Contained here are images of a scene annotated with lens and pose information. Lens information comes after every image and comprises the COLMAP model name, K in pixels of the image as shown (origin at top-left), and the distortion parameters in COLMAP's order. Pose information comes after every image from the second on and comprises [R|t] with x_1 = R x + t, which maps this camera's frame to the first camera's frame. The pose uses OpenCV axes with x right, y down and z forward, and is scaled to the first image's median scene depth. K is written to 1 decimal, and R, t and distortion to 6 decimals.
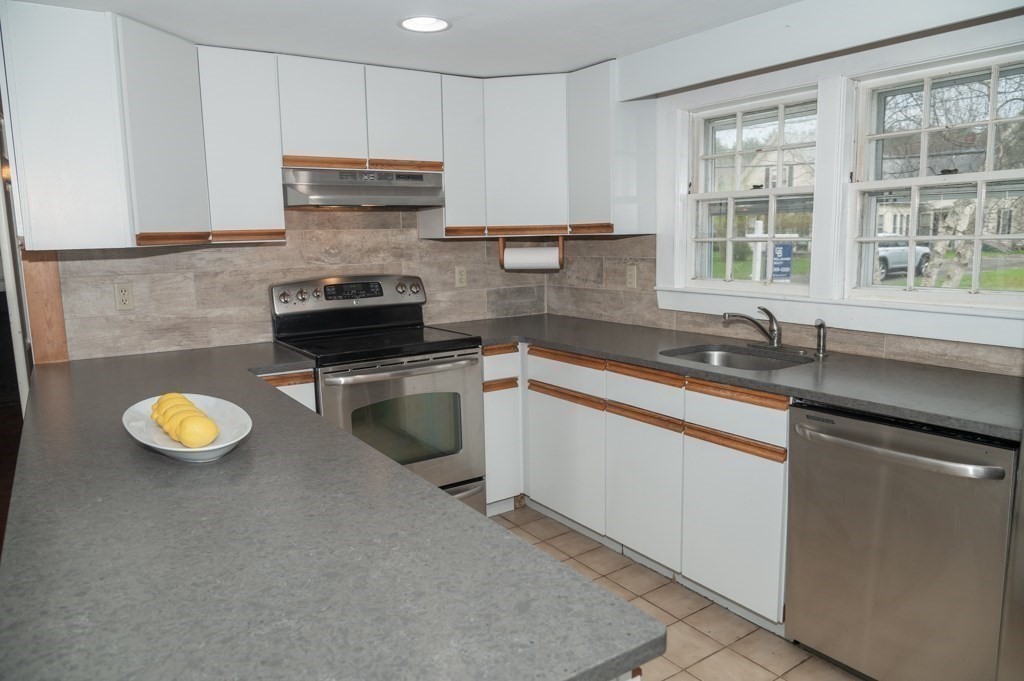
lens RADIAL K [[691.0, 0, 515.1], [0, 691.0, 343.6], [0, 0, 1]] dist [-0.037818, -0.000943]
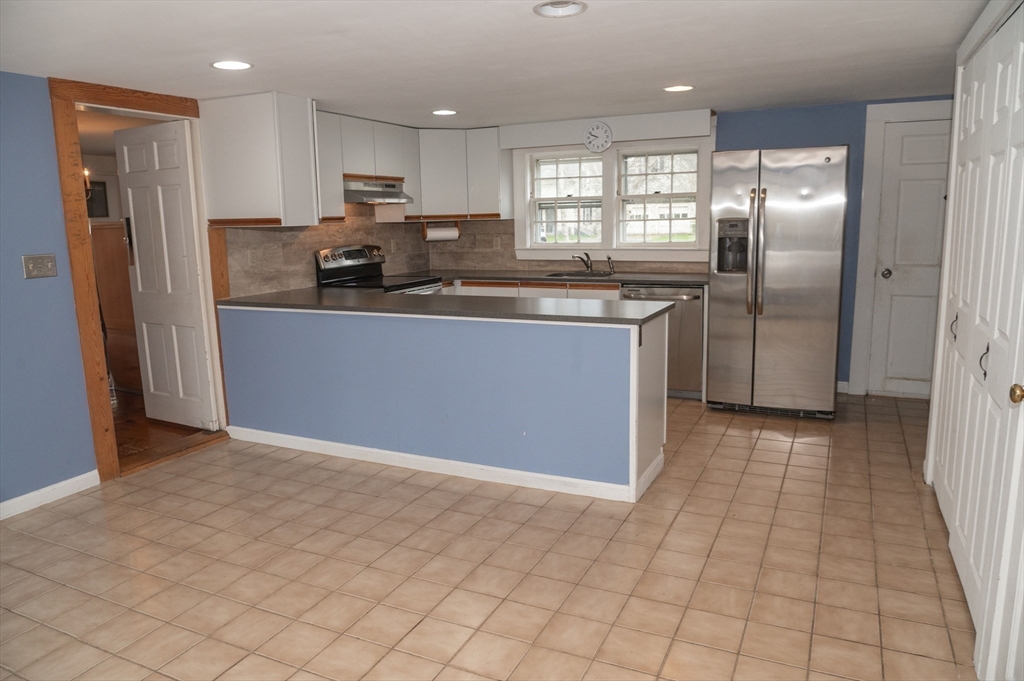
lens RADIAL K [[700.0, 0, 508.3], [0, 700.0, 338.6], [0, 0, 1]] dist [-0.035862, 0.000549]
pose [[0.866187, -0.084682, 0.492492, -0.810035], [0.082360, 0.996252, 0.026447, 0.116888], [-0.492886, 0.017653, 0.869915, -0.663106]]
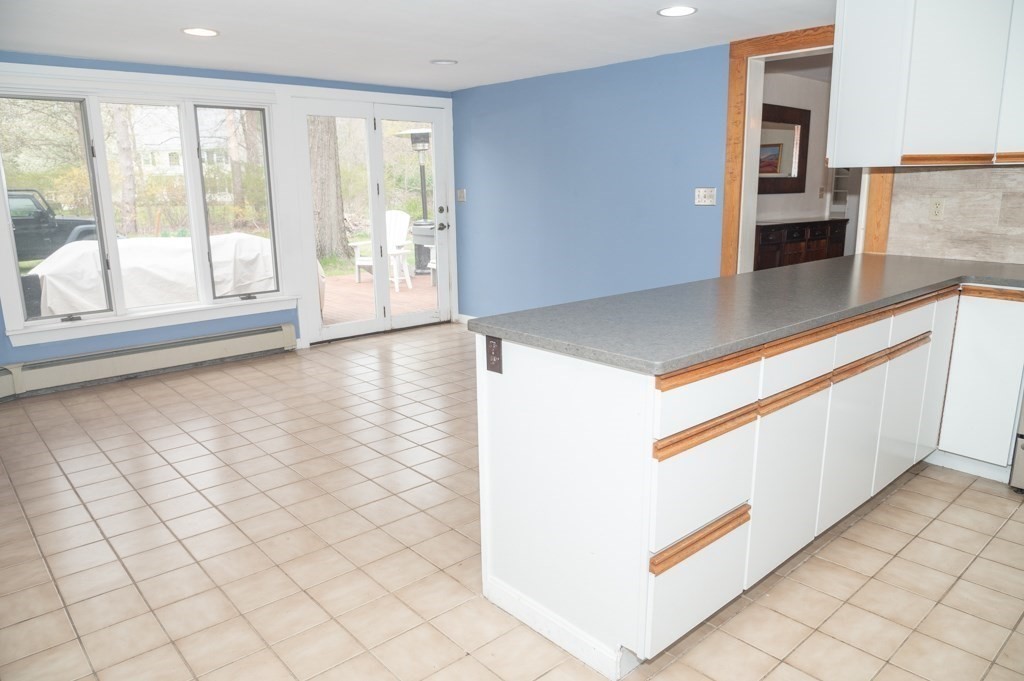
lens RADIAL K [[691.0, 0, 509.2], [0, 691.0, 342.5], [0, 0, 1]] dist [-0.037818, -0.000943]
pose [[0.131438, 0.237905, -0.962354, 0.509115], [-0.141365, 0.965353, 0.219339, 0.002802], [0.981193, 0.107214, 0.160516, 0.076265]]
